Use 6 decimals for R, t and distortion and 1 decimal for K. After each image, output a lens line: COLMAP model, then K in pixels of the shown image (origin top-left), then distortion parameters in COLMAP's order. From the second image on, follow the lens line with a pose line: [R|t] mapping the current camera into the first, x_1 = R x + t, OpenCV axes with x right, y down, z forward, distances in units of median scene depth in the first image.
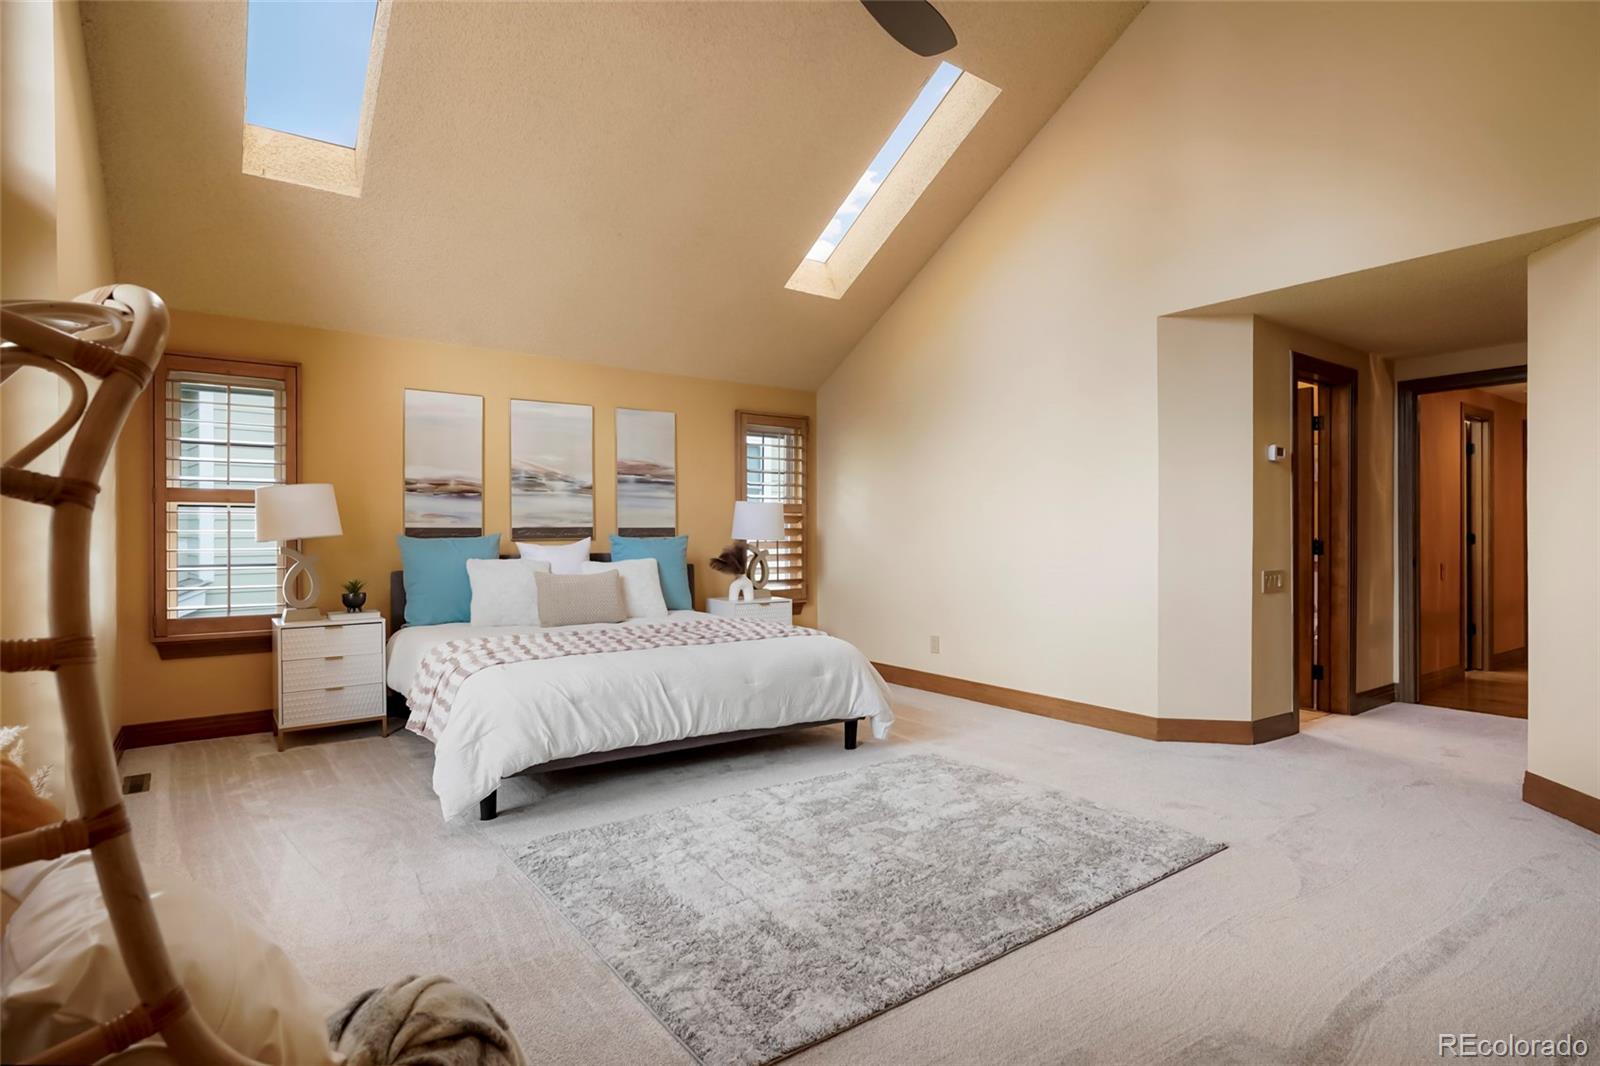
lens RADIAL K [[829.6, 0, 796.0], [0, 829.6, 534.9], [0, 0, 1]] dist [-0.000838, 0.001493]
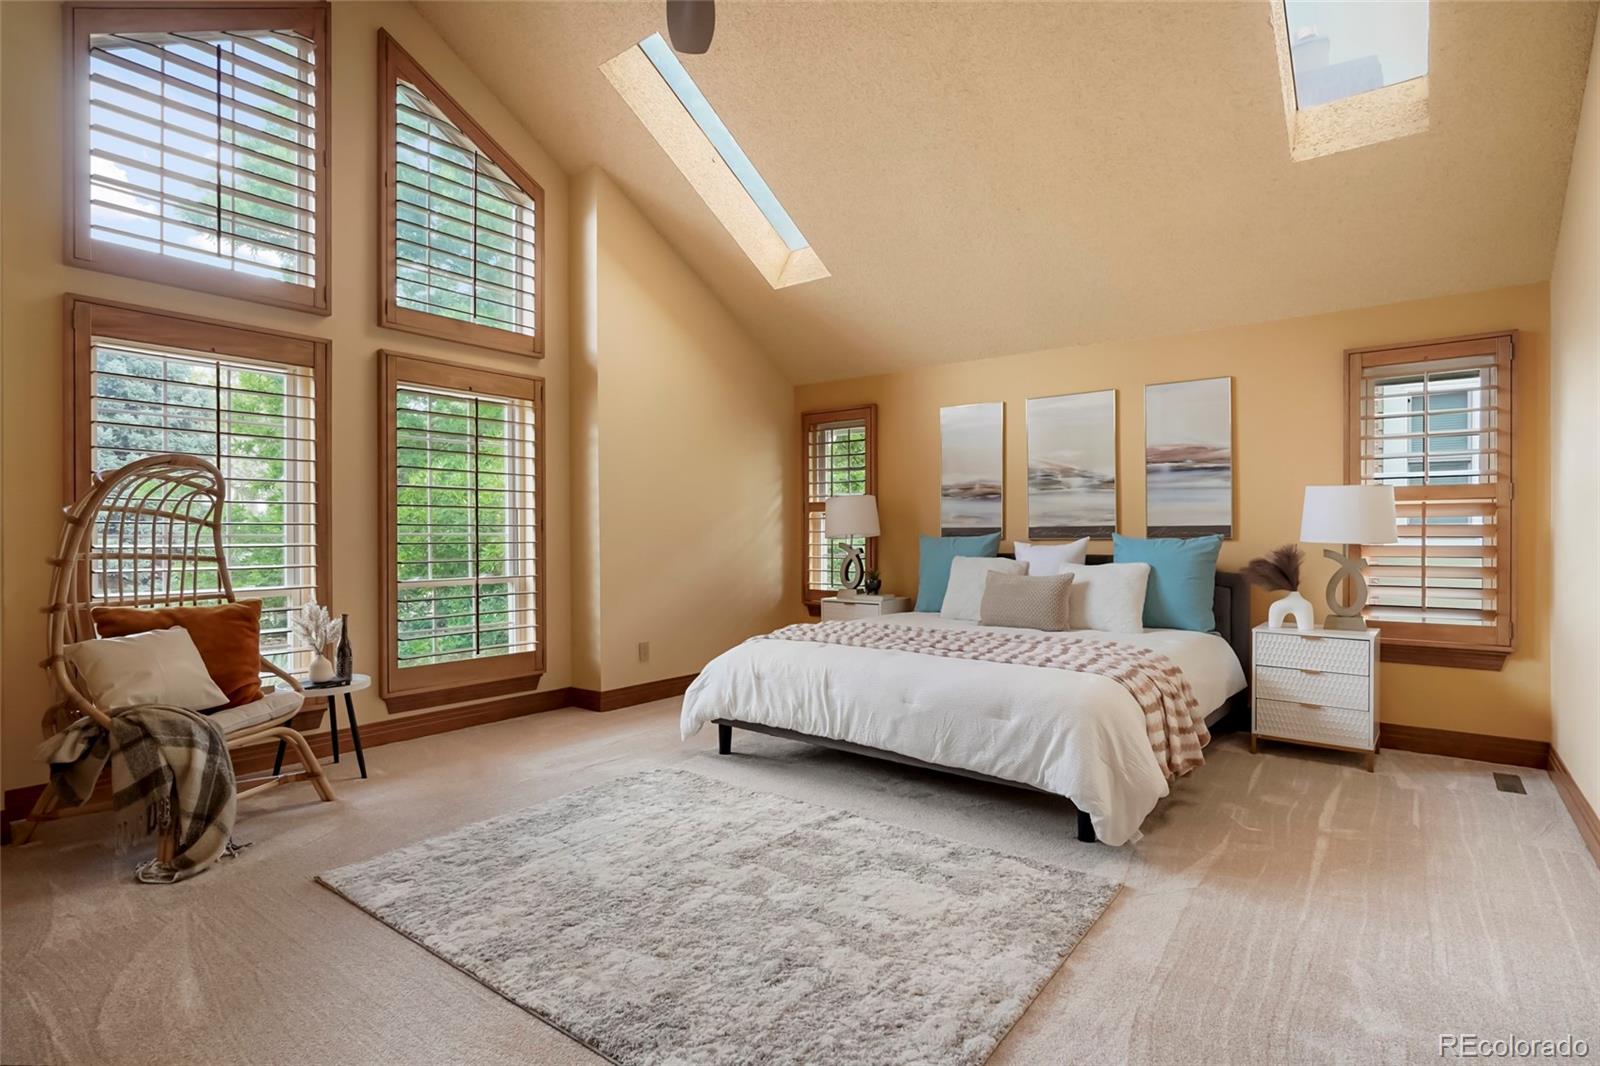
lens RADIAL K [[797.0, 0, 792.7], [0, 797.0, 533.8], [0, 0, 1]] dist [-0.000990, 0.000488]
pose [[0.272841, 0.001704, -0.962058, 0.547102], [-0.003241, 0.999994, 0.000852, -0.000366], [0.962054, 0.002886, 0.272845, 0.491892]]
